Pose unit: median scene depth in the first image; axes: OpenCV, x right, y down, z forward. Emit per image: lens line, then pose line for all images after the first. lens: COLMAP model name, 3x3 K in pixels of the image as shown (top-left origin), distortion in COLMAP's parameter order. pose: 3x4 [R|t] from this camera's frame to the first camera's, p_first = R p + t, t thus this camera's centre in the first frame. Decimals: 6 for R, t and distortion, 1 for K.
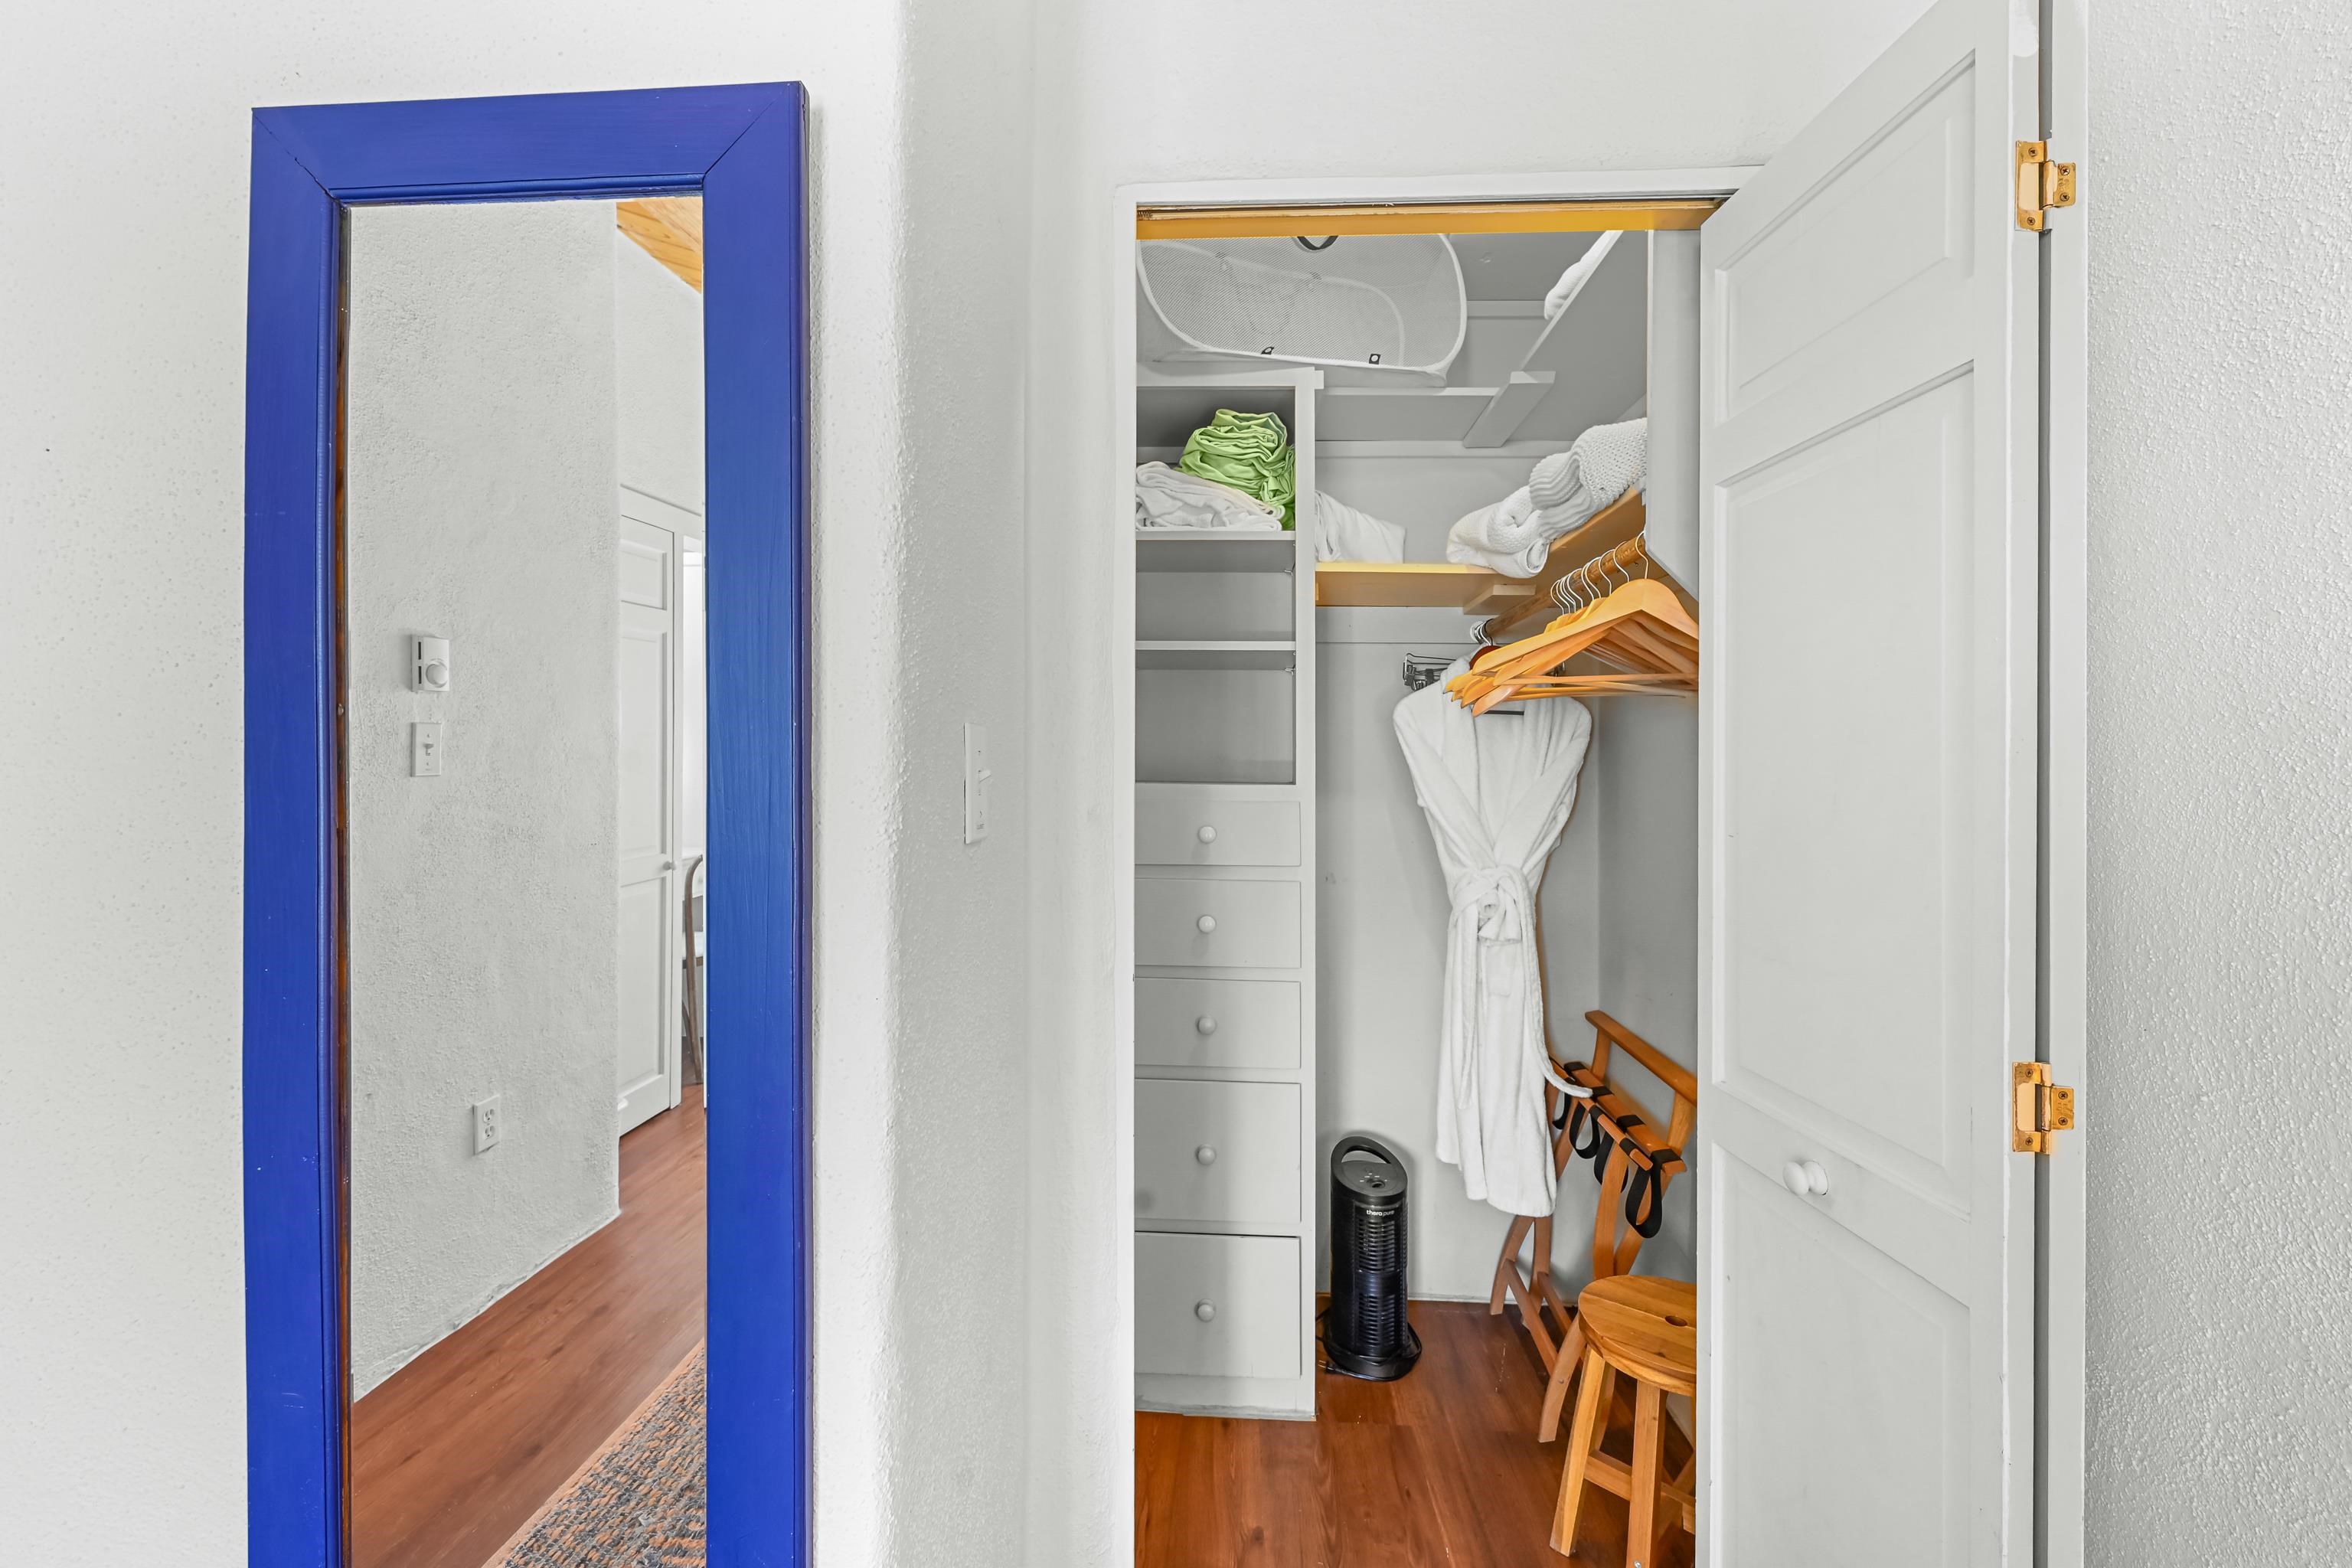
lens RADIAL K [[970.8, 0, 1188.2], [0, 970.8, 788.8], [0, 0, 1]] dist [0.000570, -0.000132]
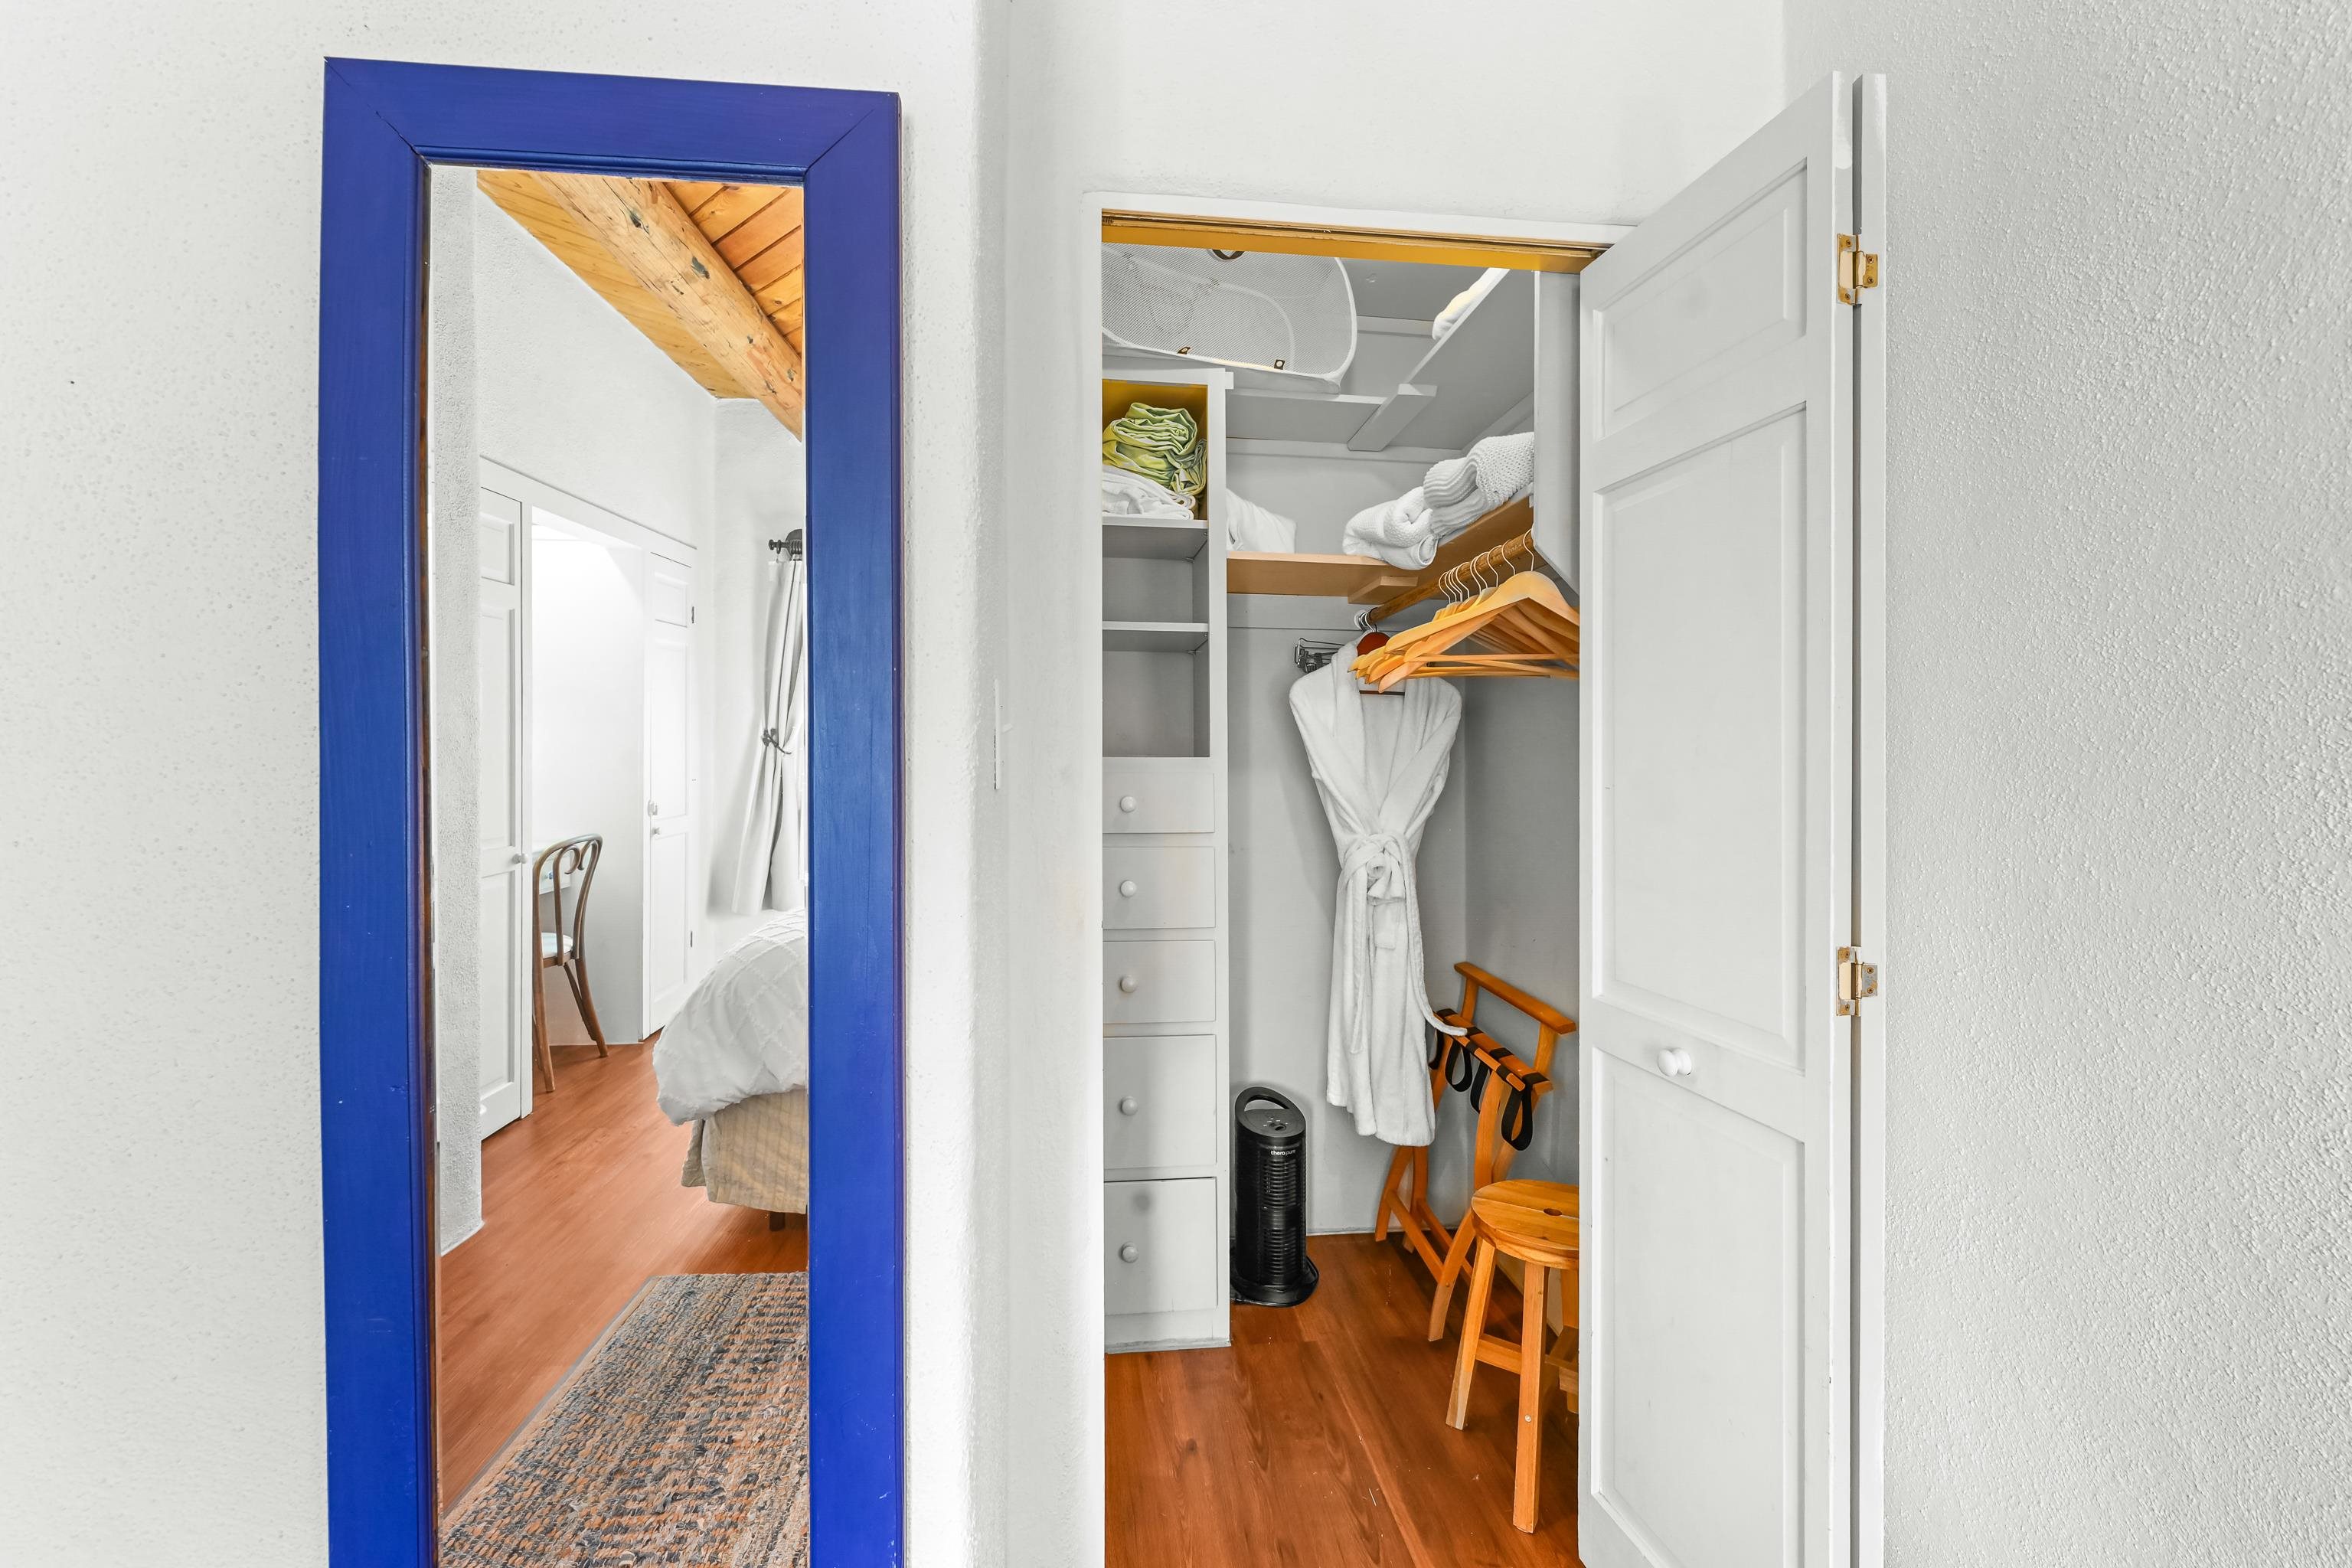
lens RADIAL K [[970.8, 0, 1188.2], [0, 970.8, 788.8], [0, 0, 1]] dist [0.000570, -0.000132]
pose [[0.986170, -0.008921, 0.165497, -0.101233], [0.007843, 0.999944, 0.007164, 0.025643], [-0.165551, -0.005767, 0.986184, -0.062359]]
